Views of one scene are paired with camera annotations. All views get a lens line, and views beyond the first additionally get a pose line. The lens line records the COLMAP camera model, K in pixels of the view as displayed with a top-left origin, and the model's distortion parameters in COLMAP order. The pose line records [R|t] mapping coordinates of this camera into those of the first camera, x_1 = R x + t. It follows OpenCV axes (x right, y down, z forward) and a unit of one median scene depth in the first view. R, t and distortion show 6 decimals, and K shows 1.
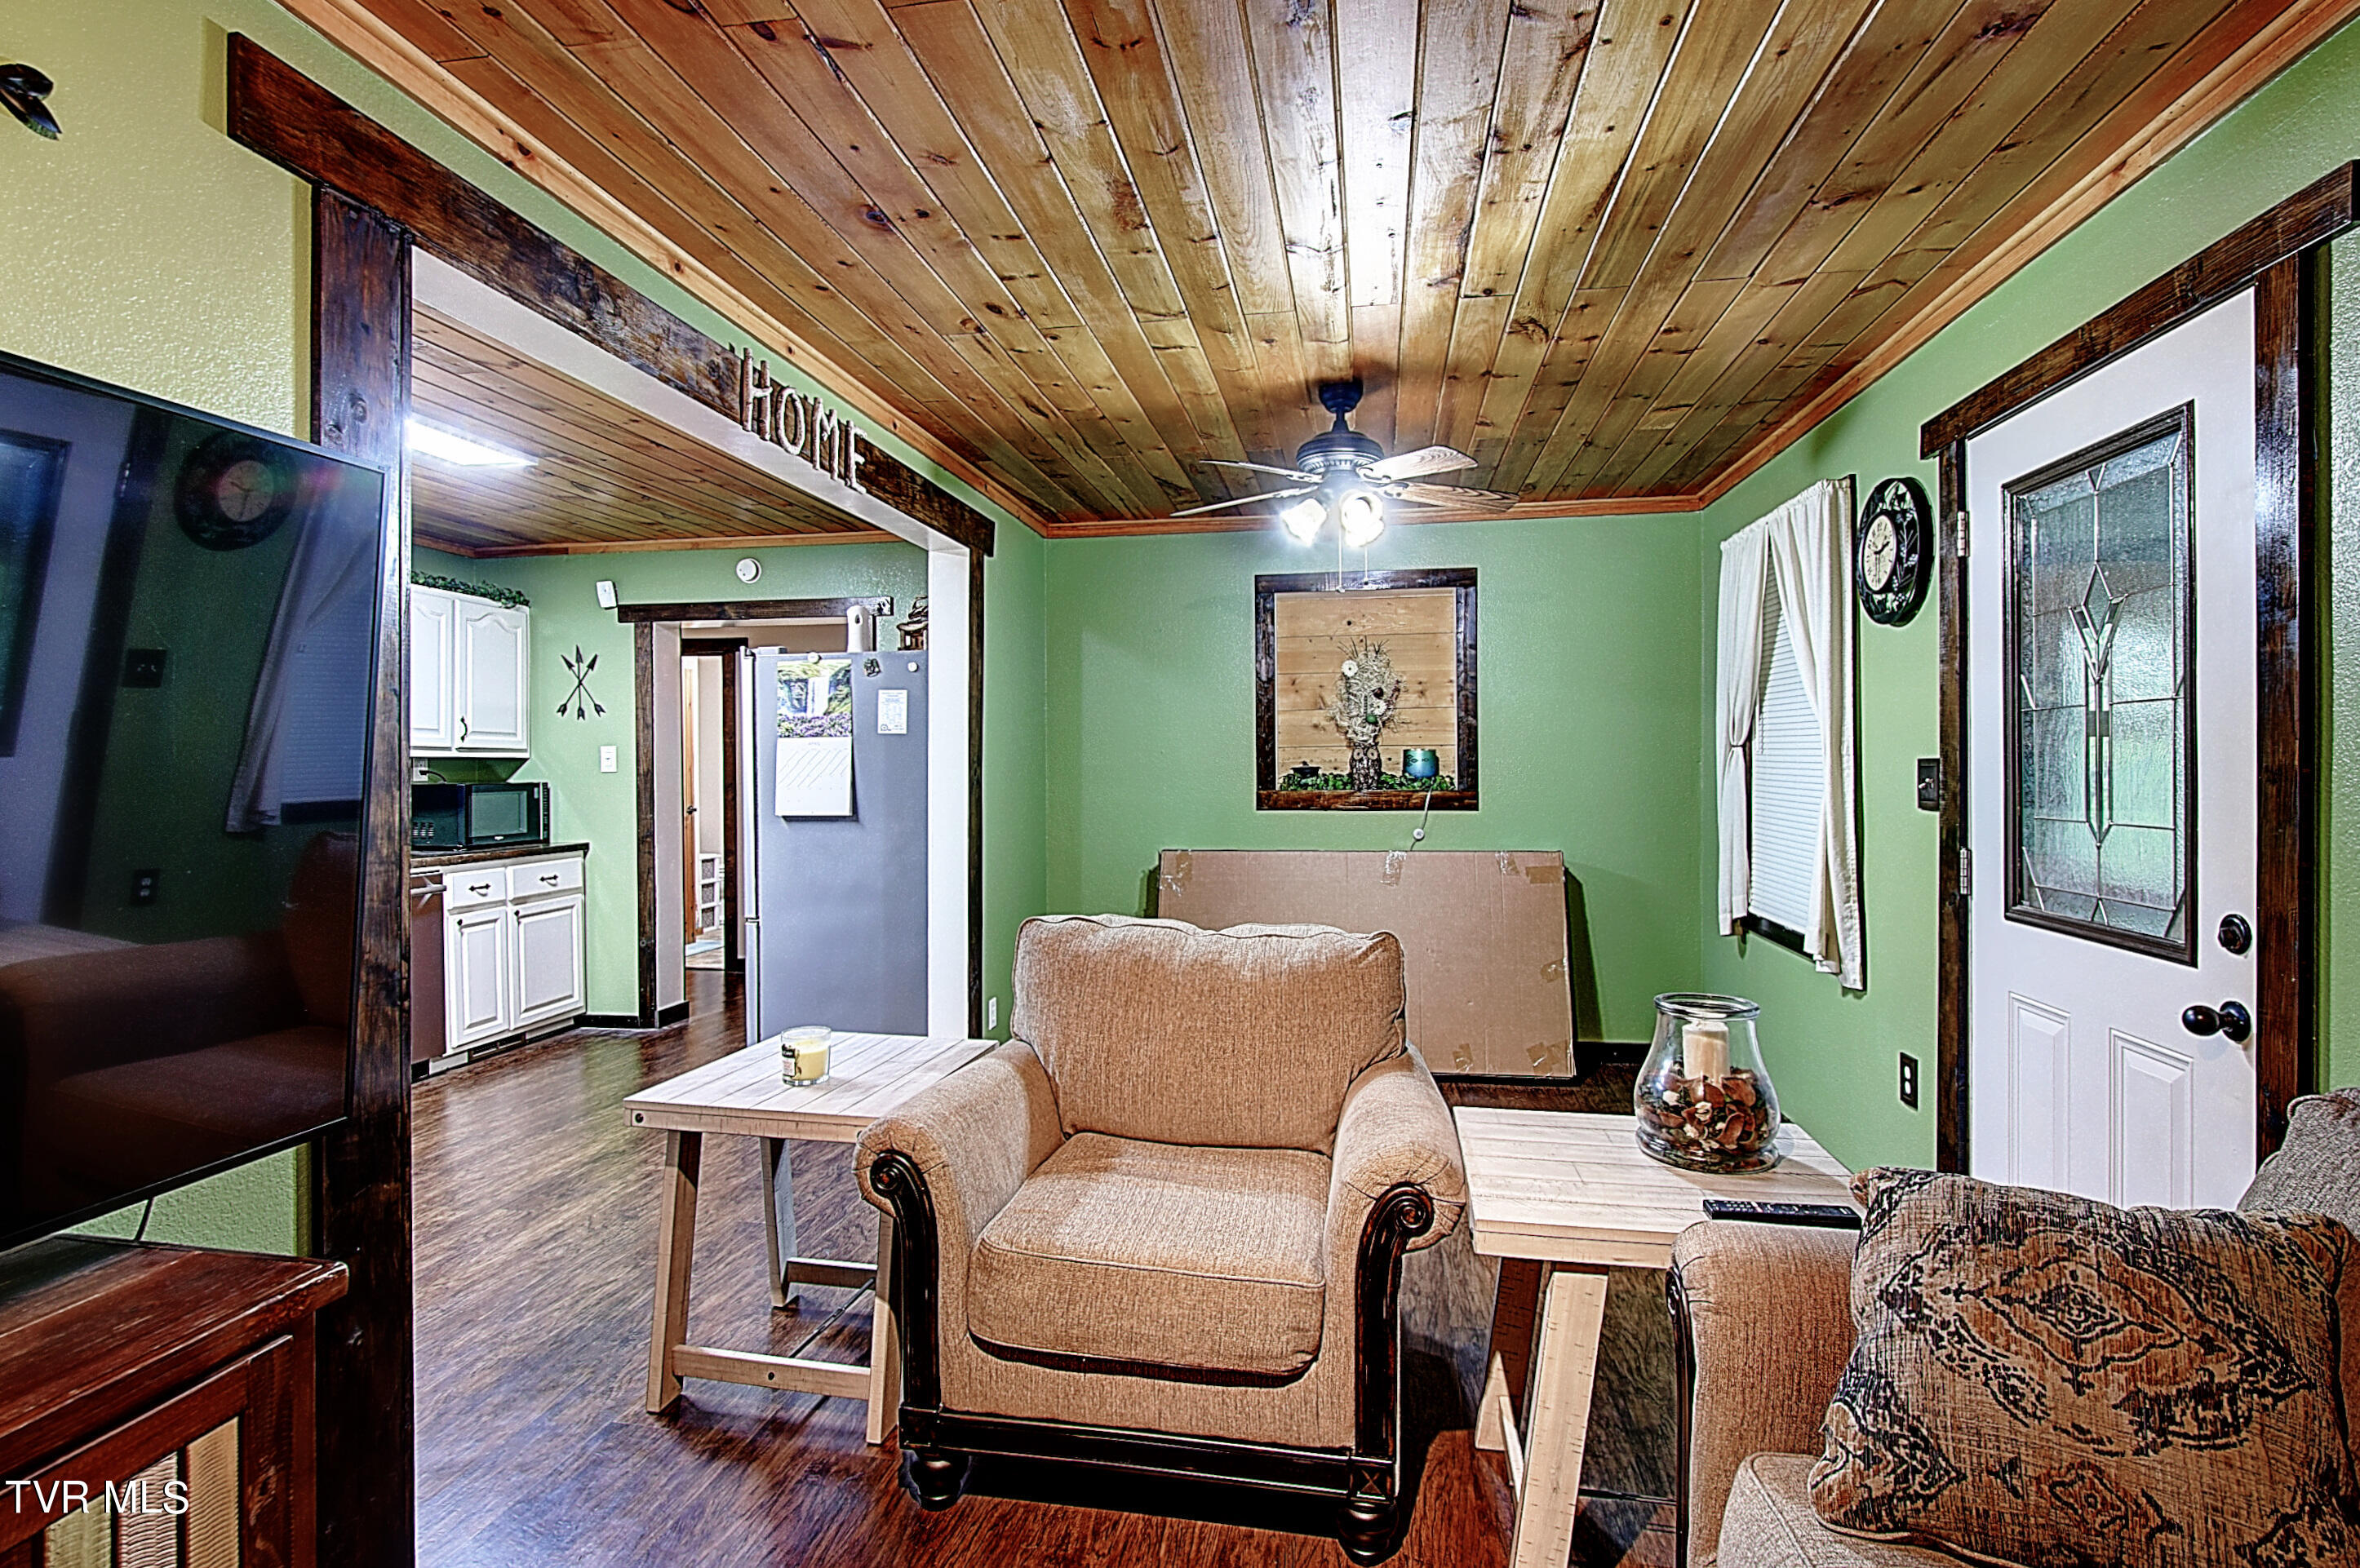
lens RADIAL K [[1120.7, 0, 1170.0], [0, 1120.7, 775.2], [0, 0, 1]] dist [0.002479, -0.011022]
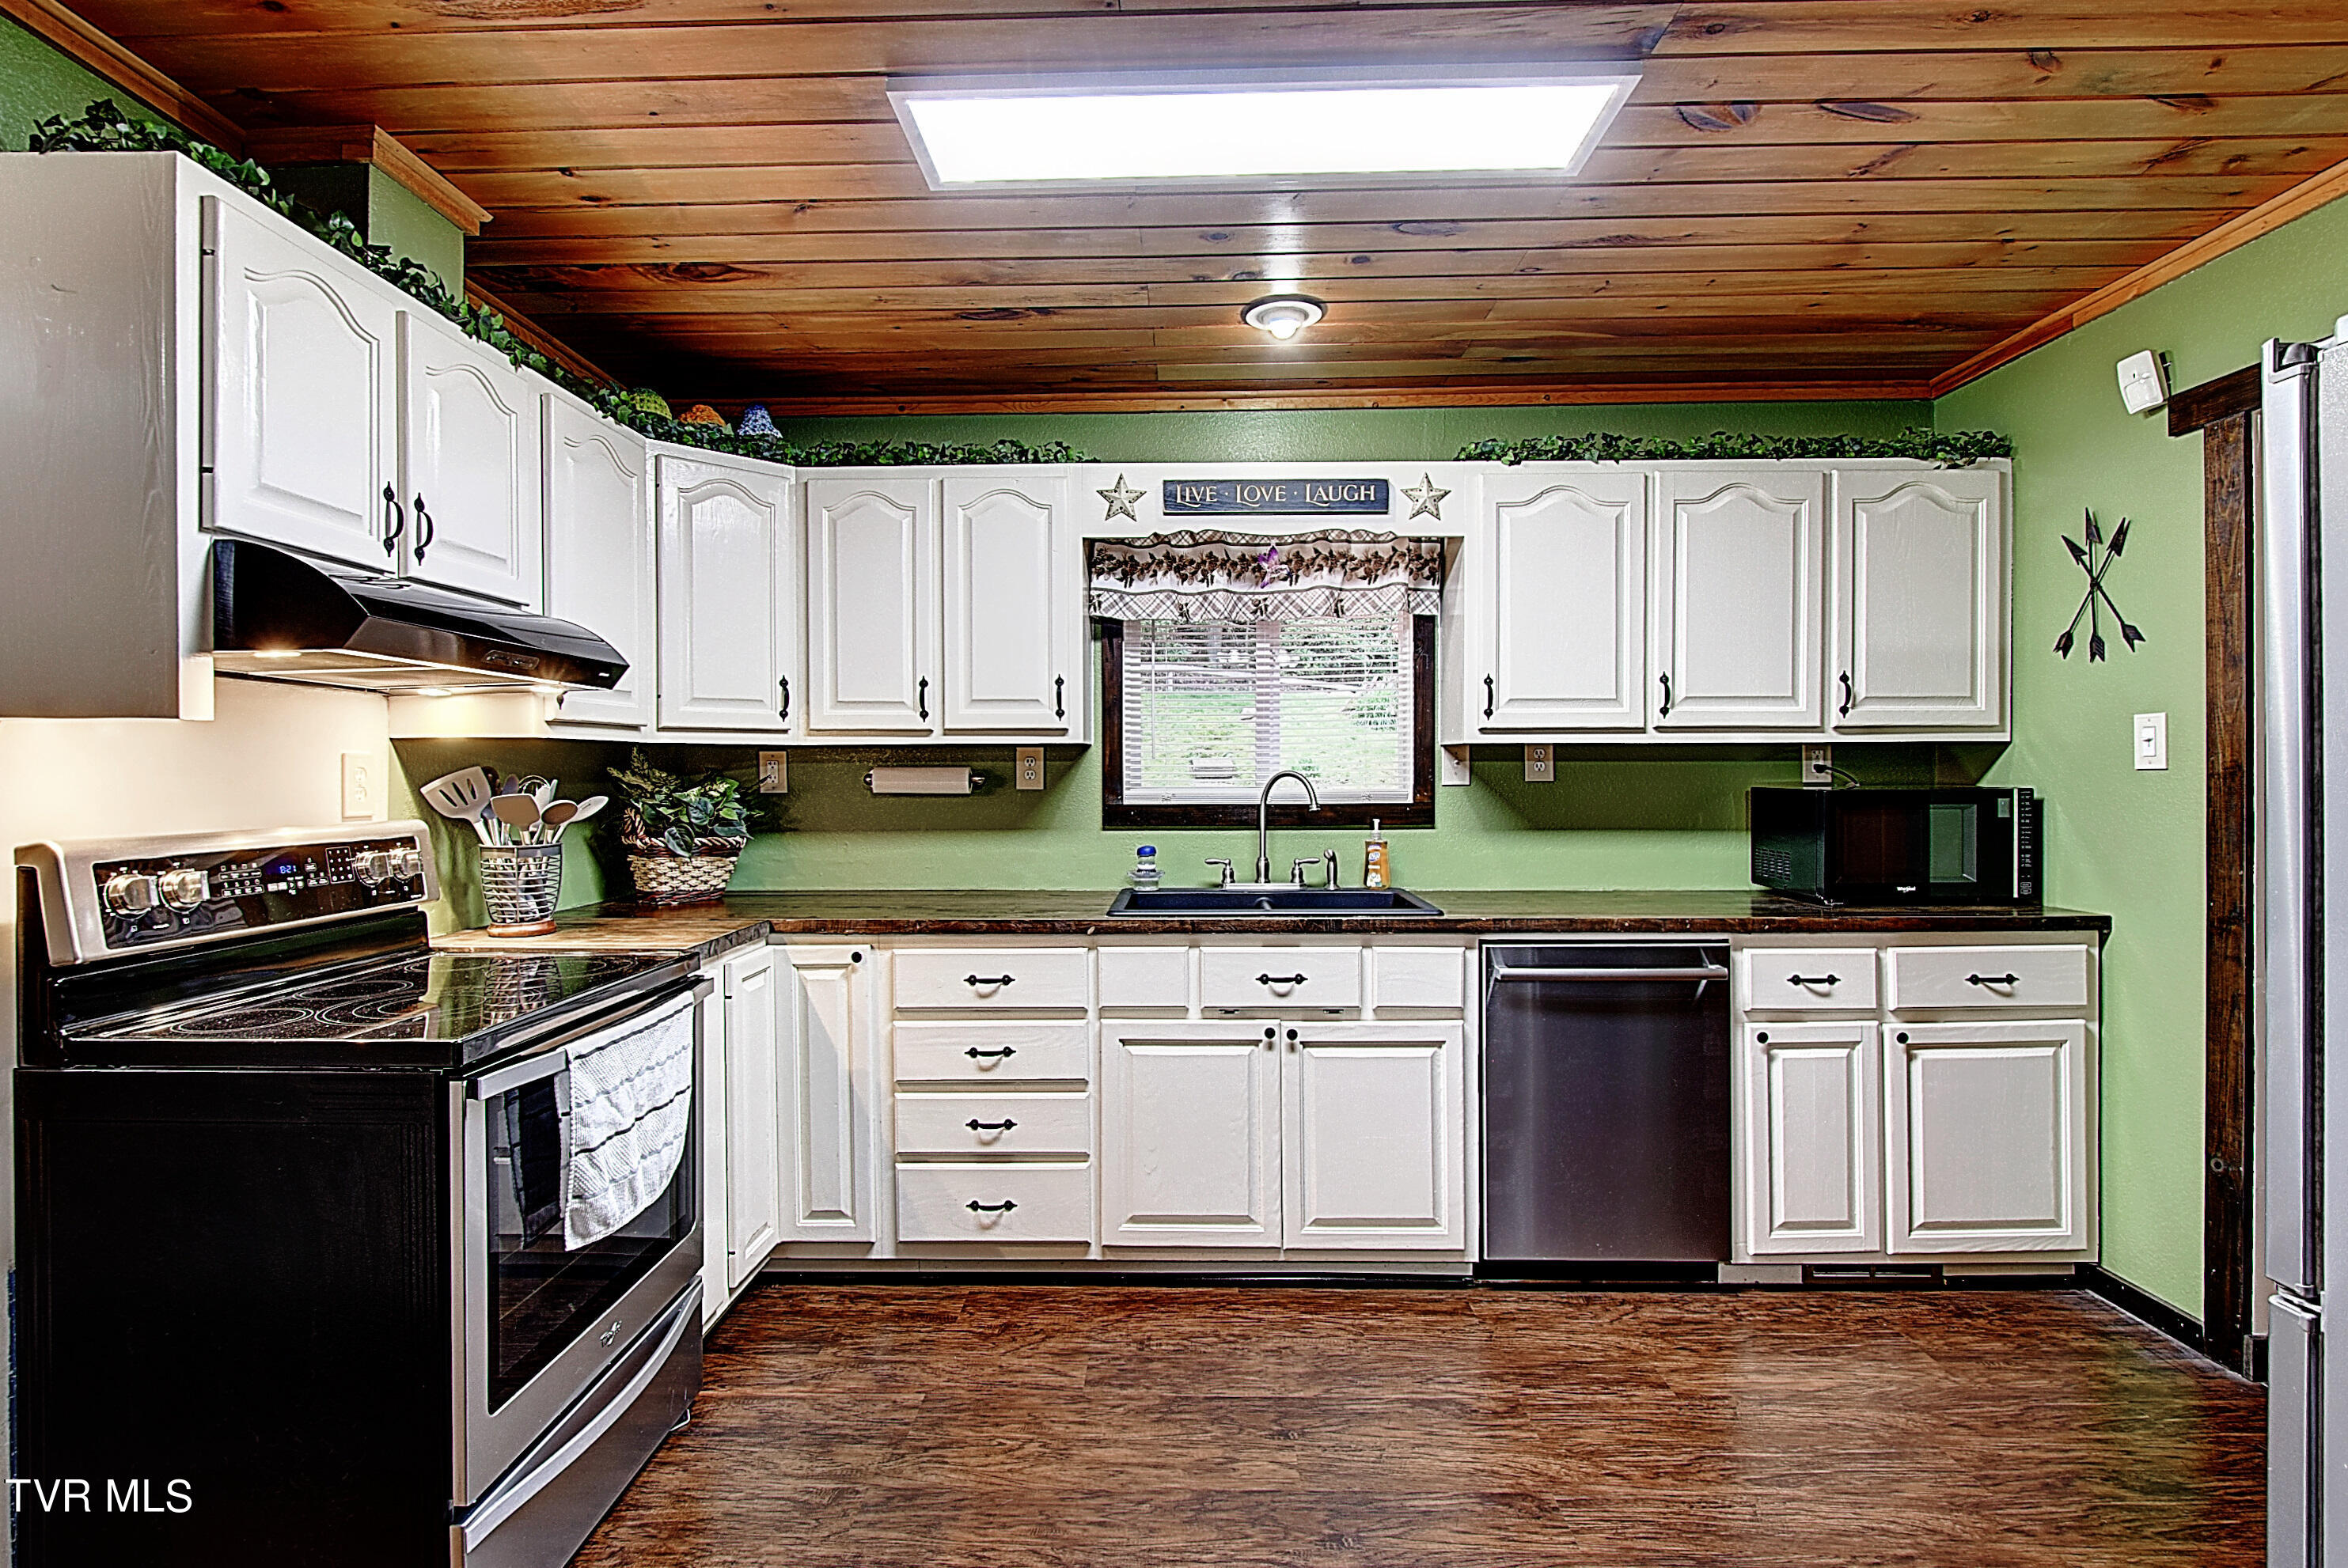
lens RADIAL K [[1115.0, 0, 1164.1], [0, 1115.0, 775.3], [0, 0, 1]] dist [0.002479, -0.011022]
pose [[0.147960, 0.009653, -0.988946, -0.111592], [-0.003419, 0.999951, 0.009249, -0.003154], [0.988987, 0.002012, 0.147985, 0.538512]]
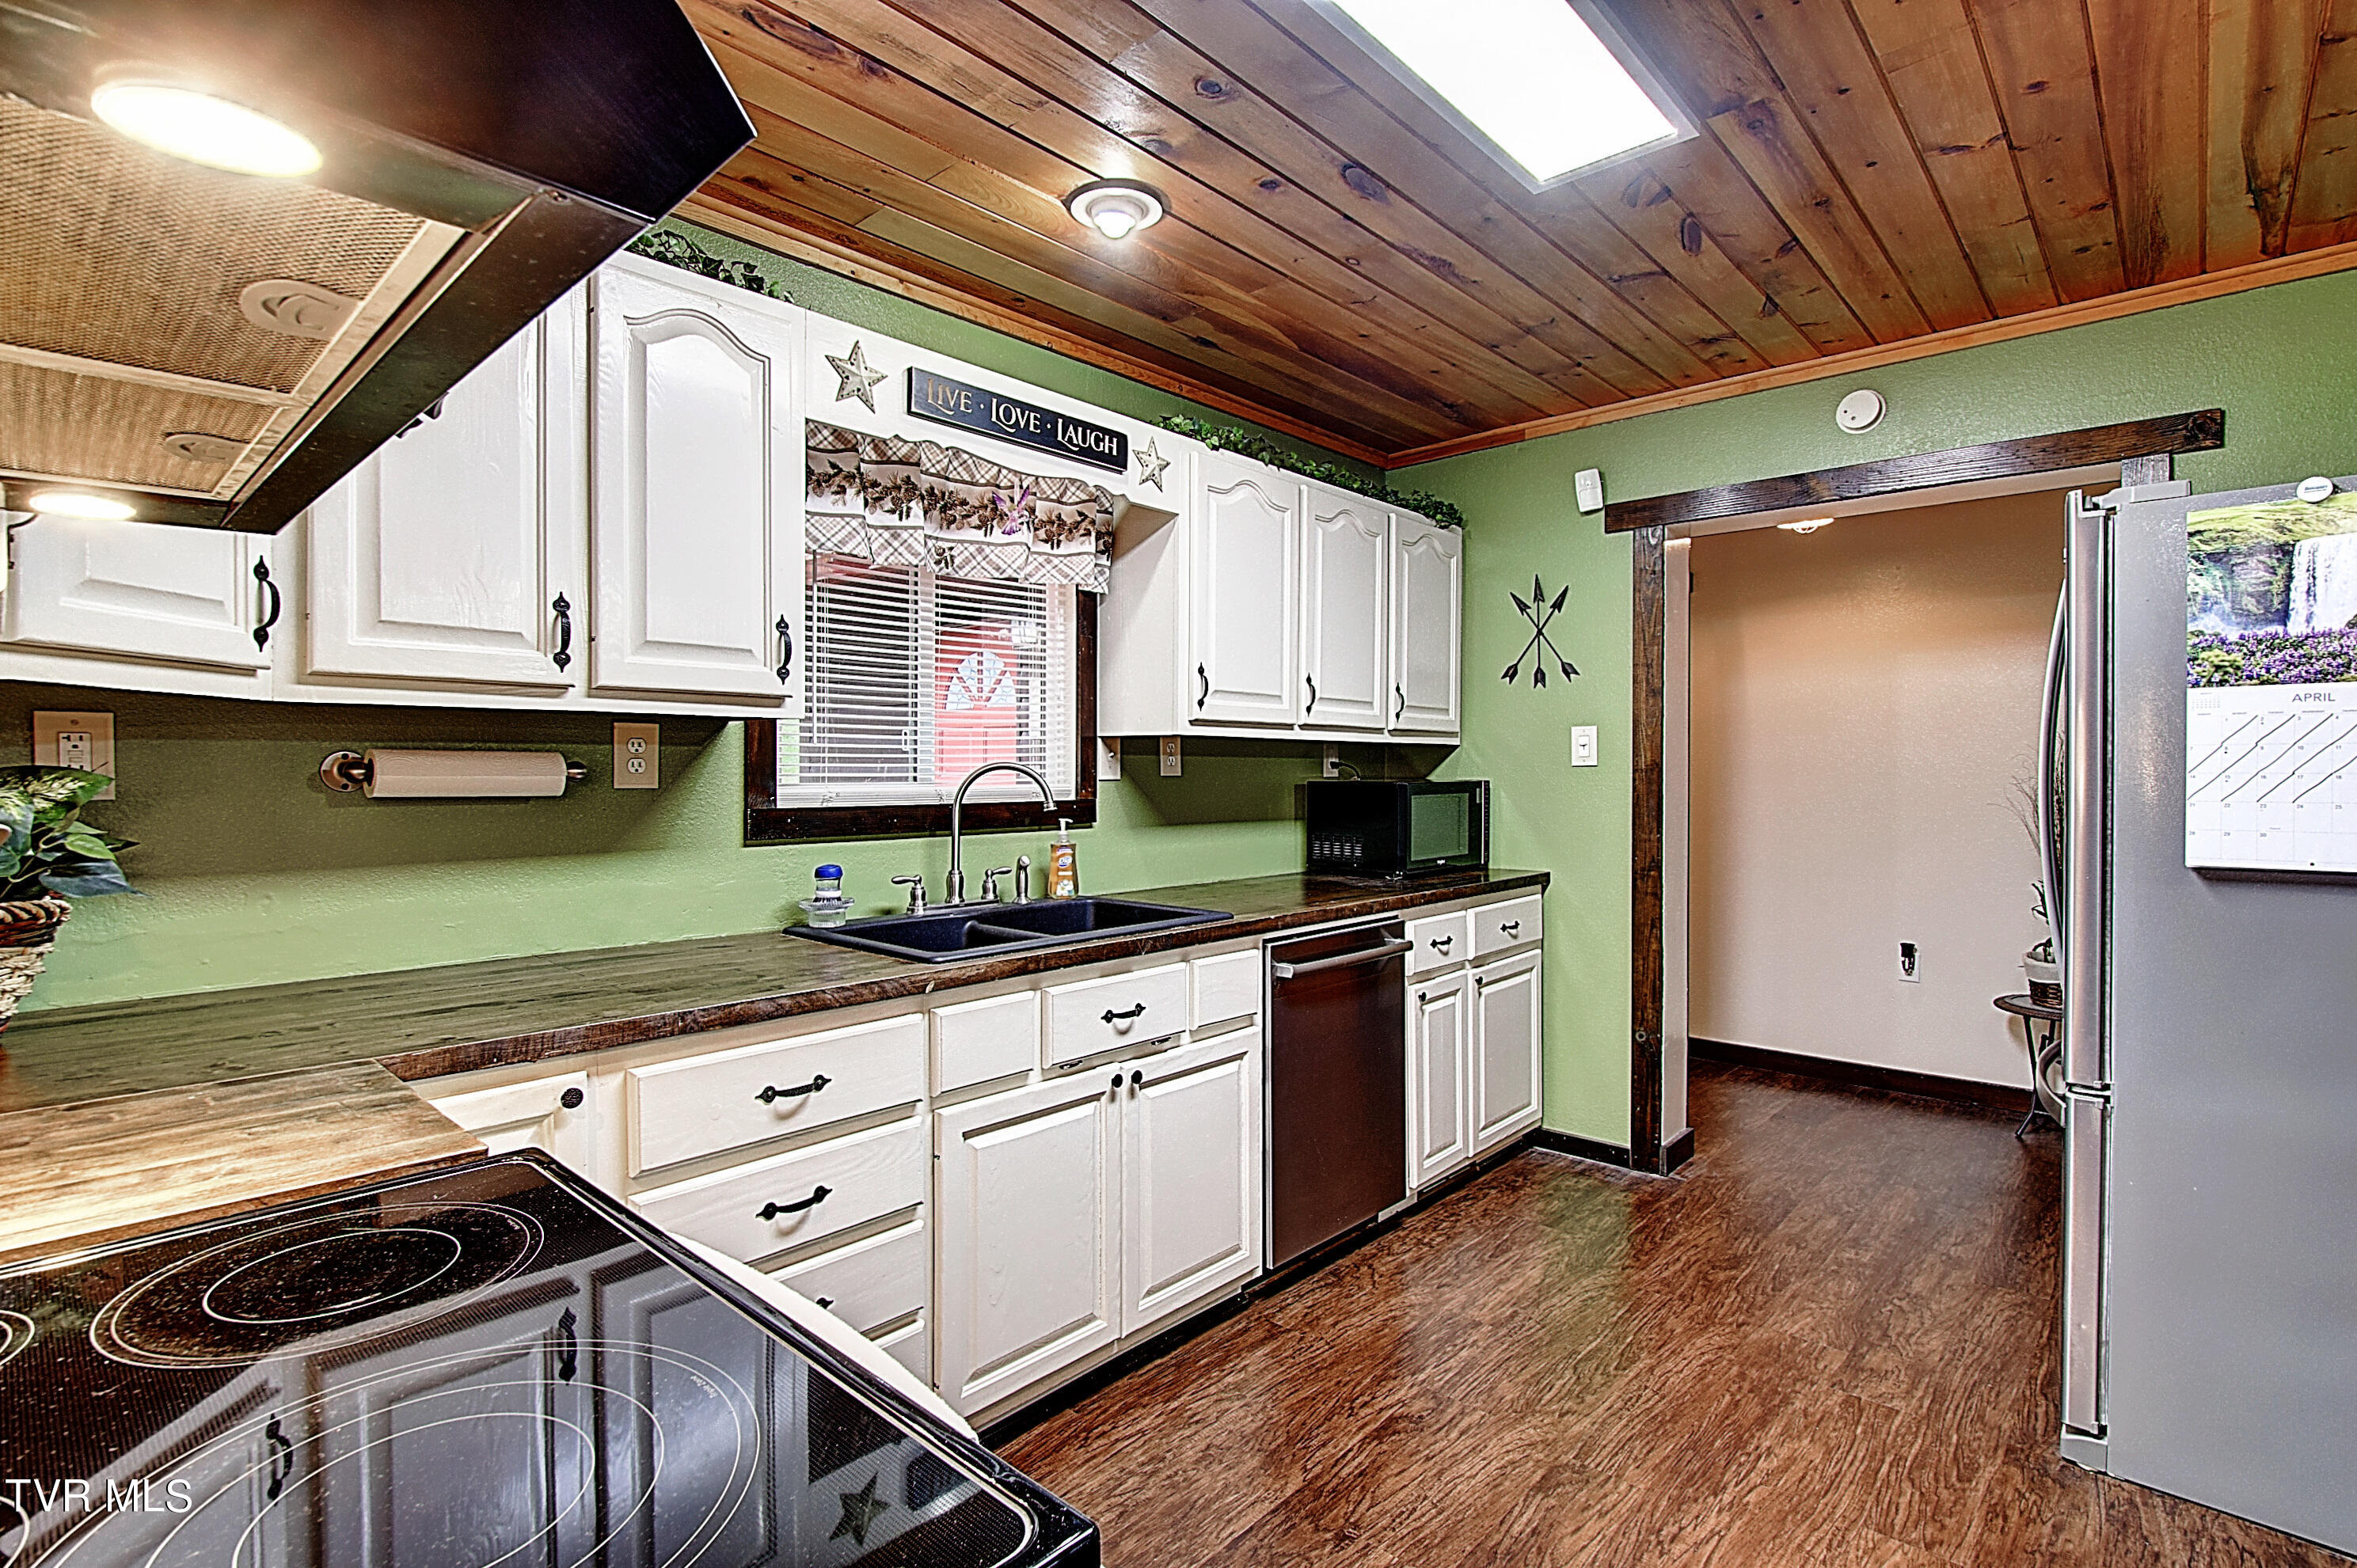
lens RADIAL K [[1110.9, 0, 1182.4], [0, 1110.9, 779.9], [0, 0, 1]] dist [-0.002355, -0.000356]
pose [[0.839073, 0.012115, -0.543884, -0.349787], [-0.009642, 0.999926, 0.007398, 0.002715], [0.543934, -0.000964, 0.839128, 0.336059]]
